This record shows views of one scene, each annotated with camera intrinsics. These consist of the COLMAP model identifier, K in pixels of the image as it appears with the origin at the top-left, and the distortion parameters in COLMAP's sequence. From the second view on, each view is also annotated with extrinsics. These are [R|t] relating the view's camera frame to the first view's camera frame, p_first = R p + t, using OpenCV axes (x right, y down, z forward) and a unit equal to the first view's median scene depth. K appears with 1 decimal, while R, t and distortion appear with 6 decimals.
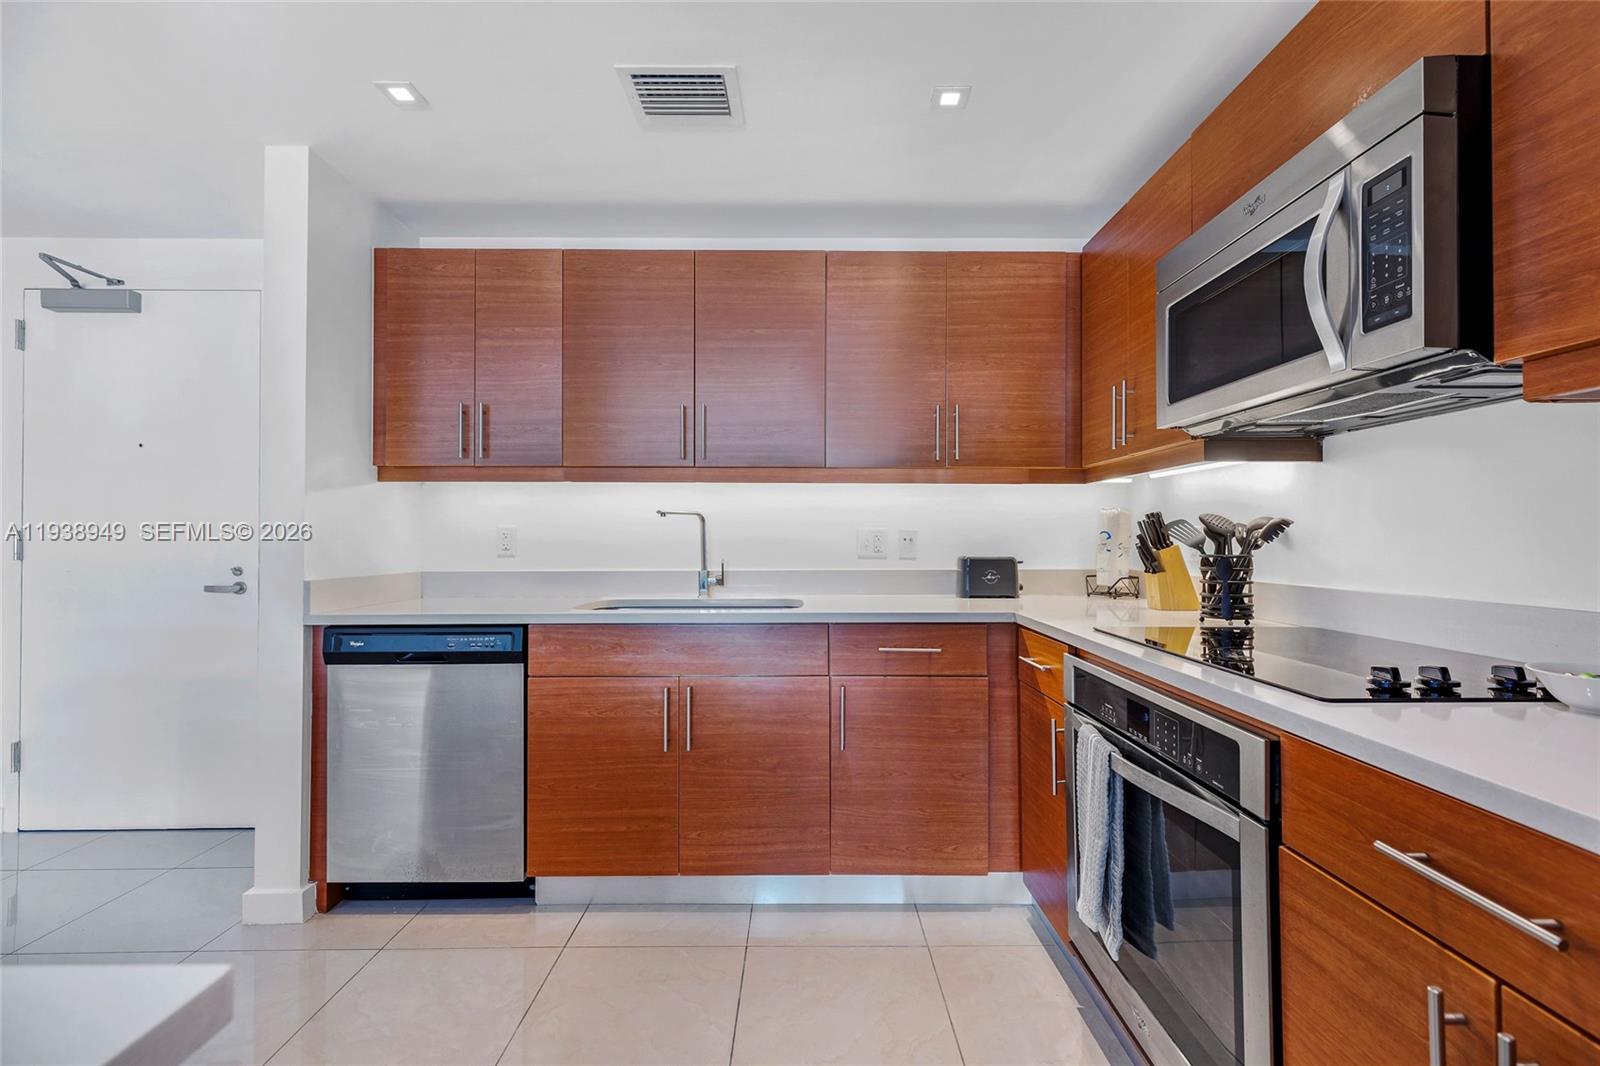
lens RADIAL K [[727.9, 0, 798.9], [0, 727.9, 530.4], [0, 0, 1]] dist [0.000933, 0.000680]
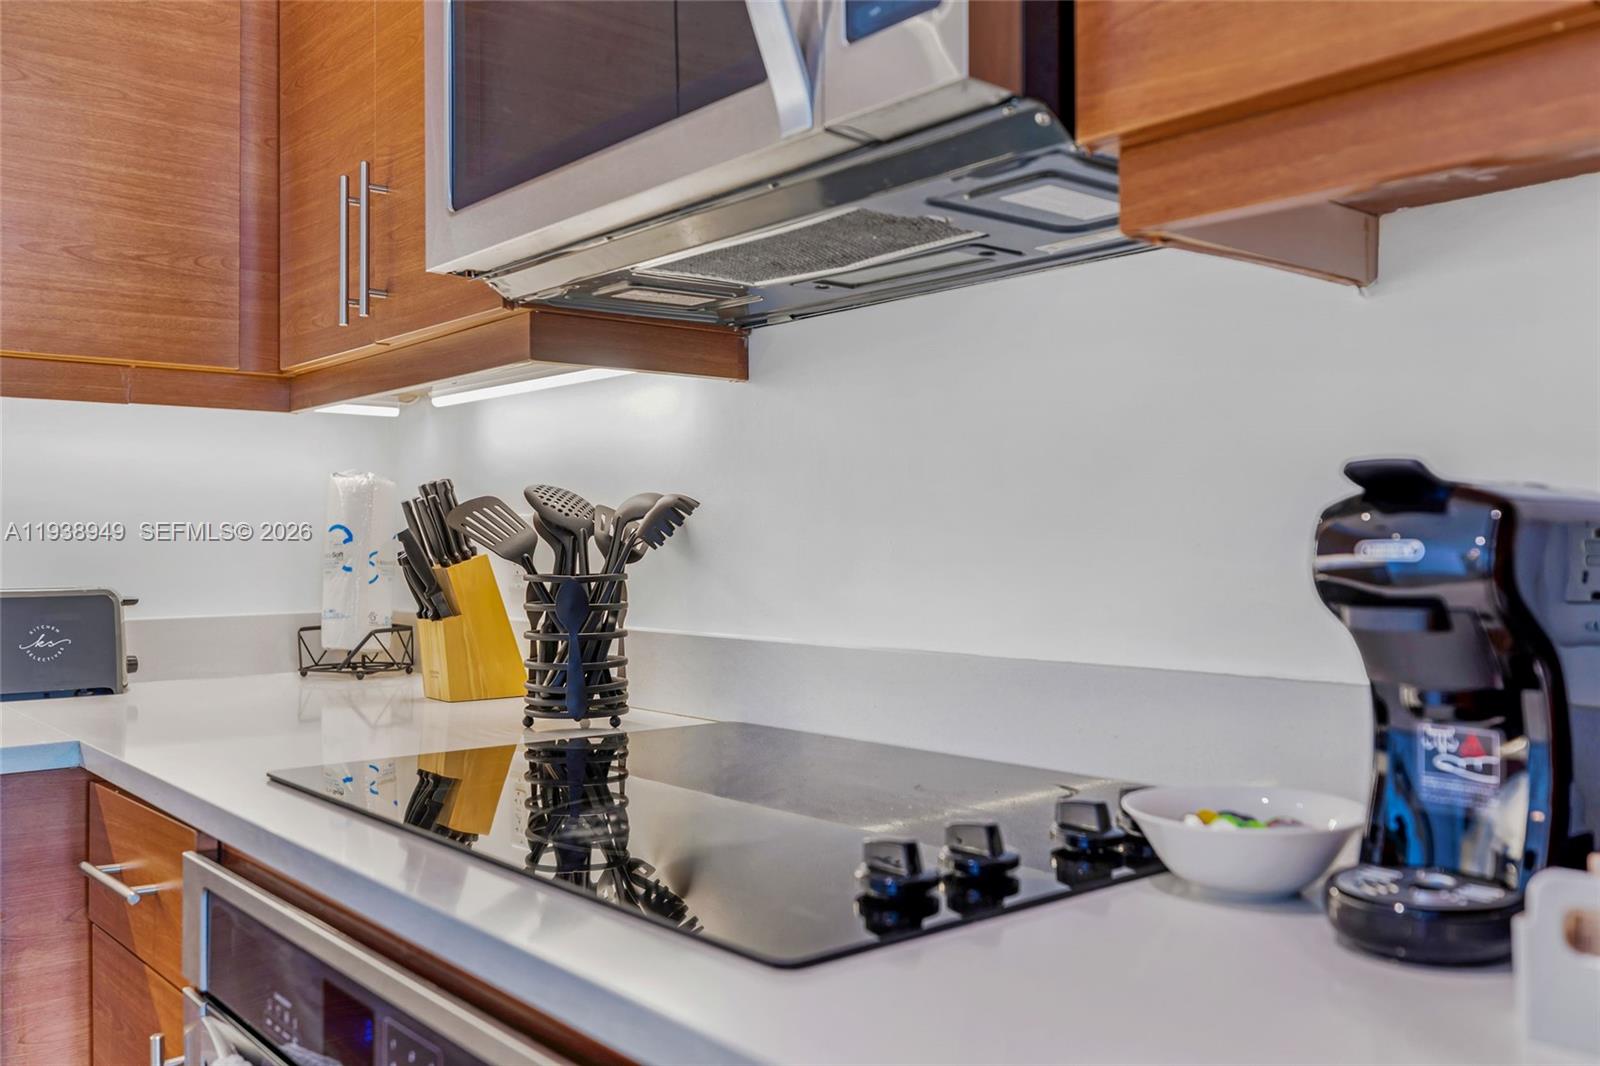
lens RADIAL K [[1432.7, 0, 788.1], [0, 1432.7, 527.2], [0, 0, 1]] dist [-0.017532, 0.007052]
pose [[0.786294, 0.000877, 0.617852, 0.124271], [-0.000099, 0.999999, -0.001294, 0.004366], [-0.617852, 0.000957, 0.786293, 0.193655]]
